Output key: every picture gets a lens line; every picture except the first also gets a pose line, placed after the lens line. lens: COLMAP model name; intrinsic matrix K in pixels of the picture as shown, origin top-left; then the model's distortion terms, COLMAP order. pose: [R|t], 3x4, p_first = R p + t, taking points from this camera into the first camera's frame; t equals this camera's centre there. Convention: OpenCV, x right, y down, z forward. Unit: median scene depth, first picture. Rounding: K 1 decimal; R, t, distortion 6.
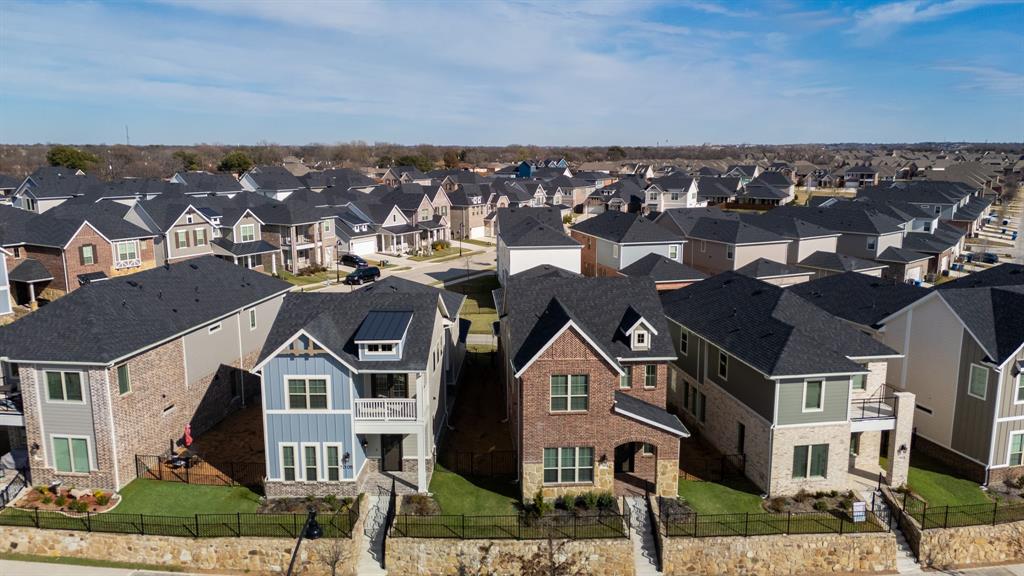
lens RADIAL K [[738.9, 0, 512.0], [0, 738.9, 288.0], [0, 0, 1]] dist [0.086061, -0.110021]
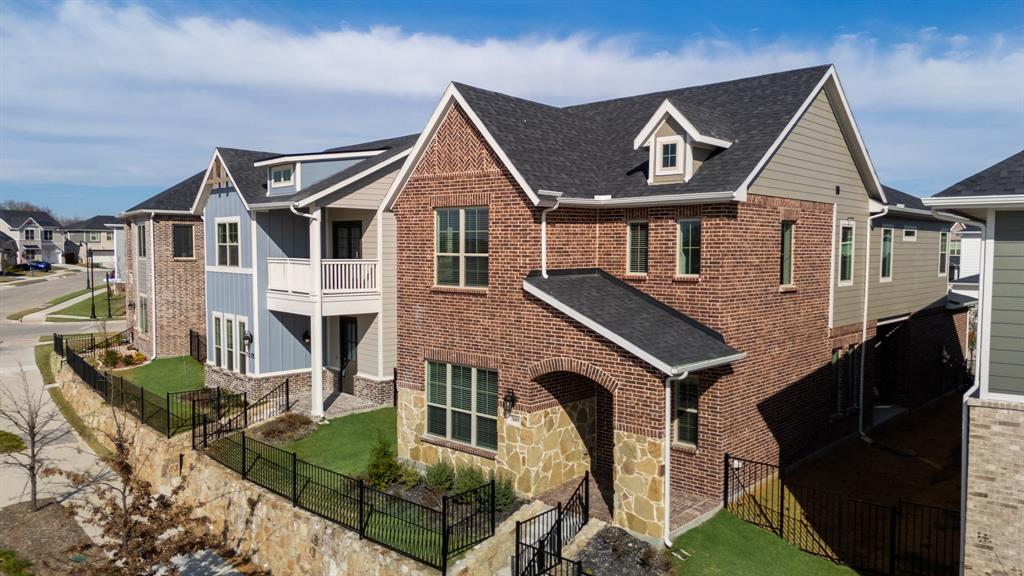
lens RADIAL K [[754.5, 0, 507.7], [0, 754.5, 284.2], [0, 0, 1]] dist [0.099609, -0.106887]
pose [[0.681769, 0.040815, -0.730428, 0.451357], [-0.136389, 0.988029, -0.072093, 0.193308], [0.718741, 0.148773, 0.679174, 0.680214]]
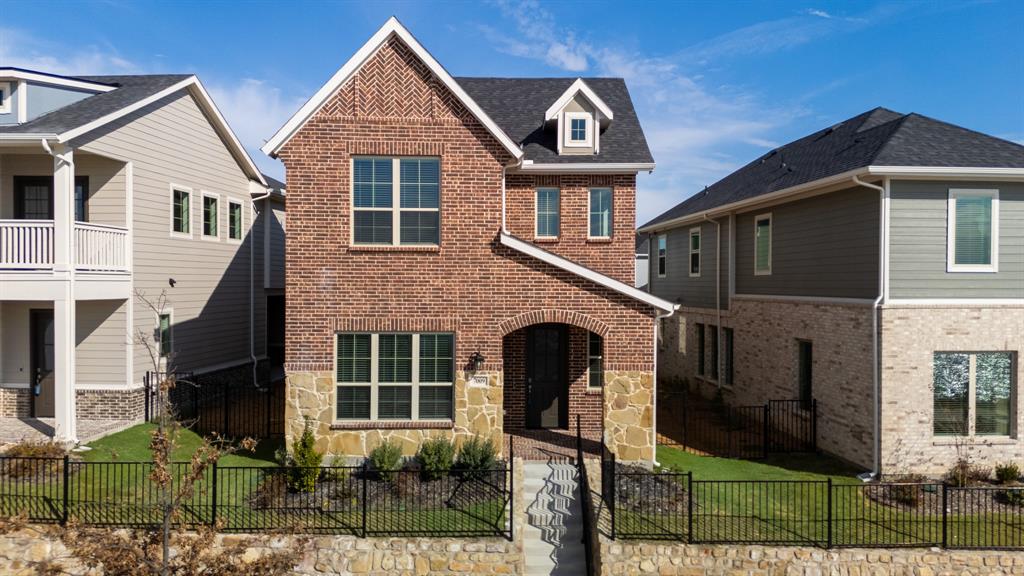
lens RADIAL K [[760.9, 0, 512.0], [0, 760.9, 288.0], [0, 0, 1]] dist [0.093191, -0.117730]
pose [[0.997876, 0.007414, -0.064717, 0.171831], [-0.018729, 0.984206, -0.176034, 0.264643], [0.062390, 0.176872, 0.982254, 0.564953]]
